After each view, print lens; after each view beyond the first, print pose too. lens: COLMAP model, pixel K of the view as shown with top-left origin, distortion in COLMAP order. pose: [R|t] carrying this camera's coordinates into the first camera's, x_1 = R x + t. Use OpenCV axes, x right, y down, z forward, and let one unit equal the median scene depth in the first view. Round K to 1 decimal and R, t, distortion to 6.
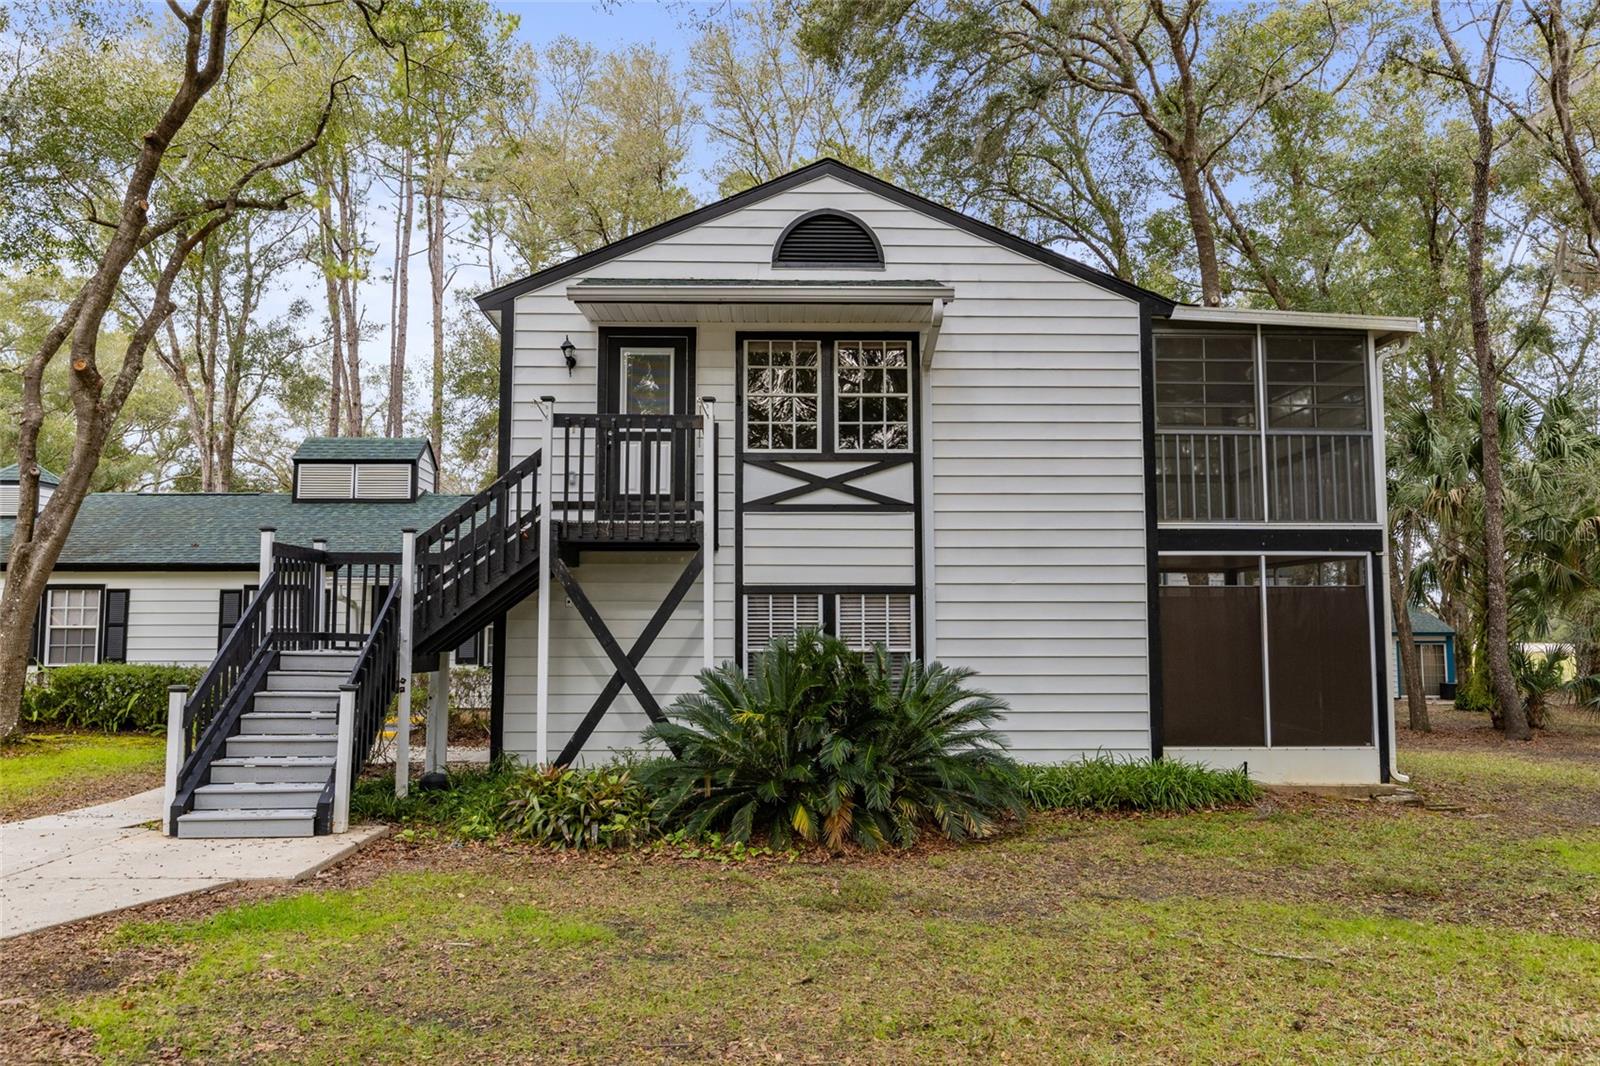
lens RADIAL K [[1132.2, 0, 798.4], [0, 1132.2, 534.9], [0, 0, 1]] dist [0.007098, 0.003081]
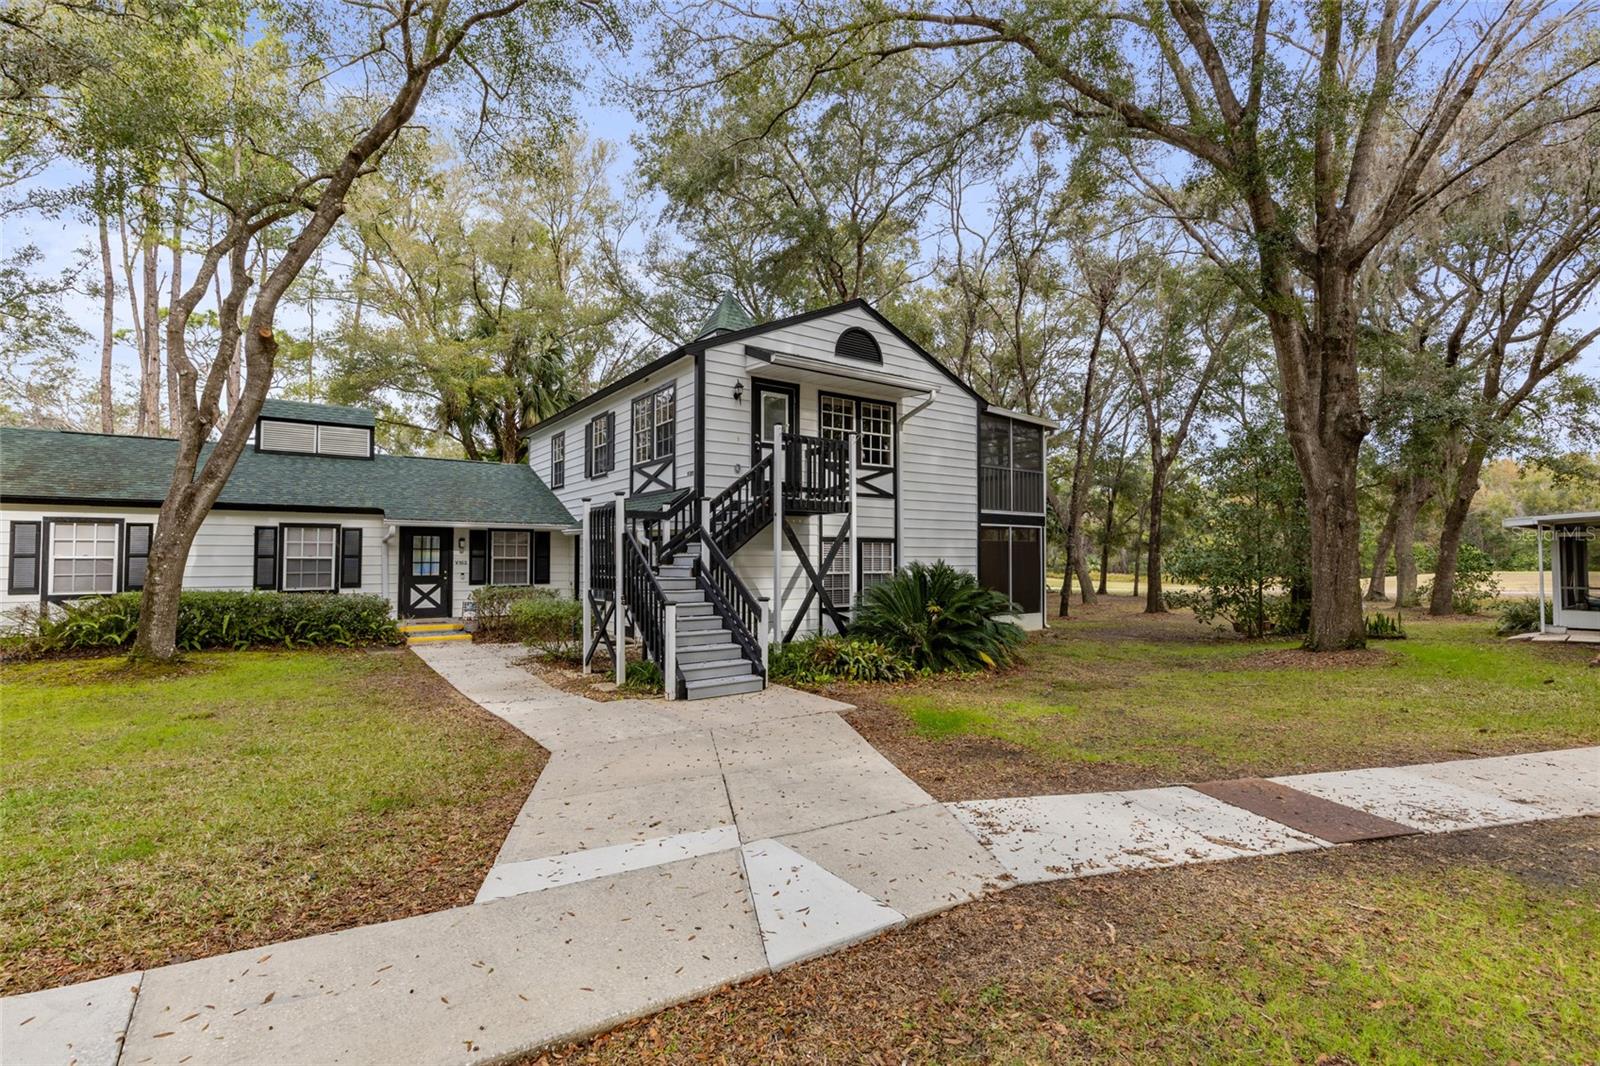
lens RADIAL K [[722.0, 0, 798.2], [0, 722.0, 535.3], [0, 0, 1]] dist [0.006249, -0.000038]
pose [[0.830765, 0.019684, 0.556275, -0.690291], [-0.048835, 0.998098, 0.037614, 0.002395], [-0.554477, -0.058414, 0.830146, 0.086520]]
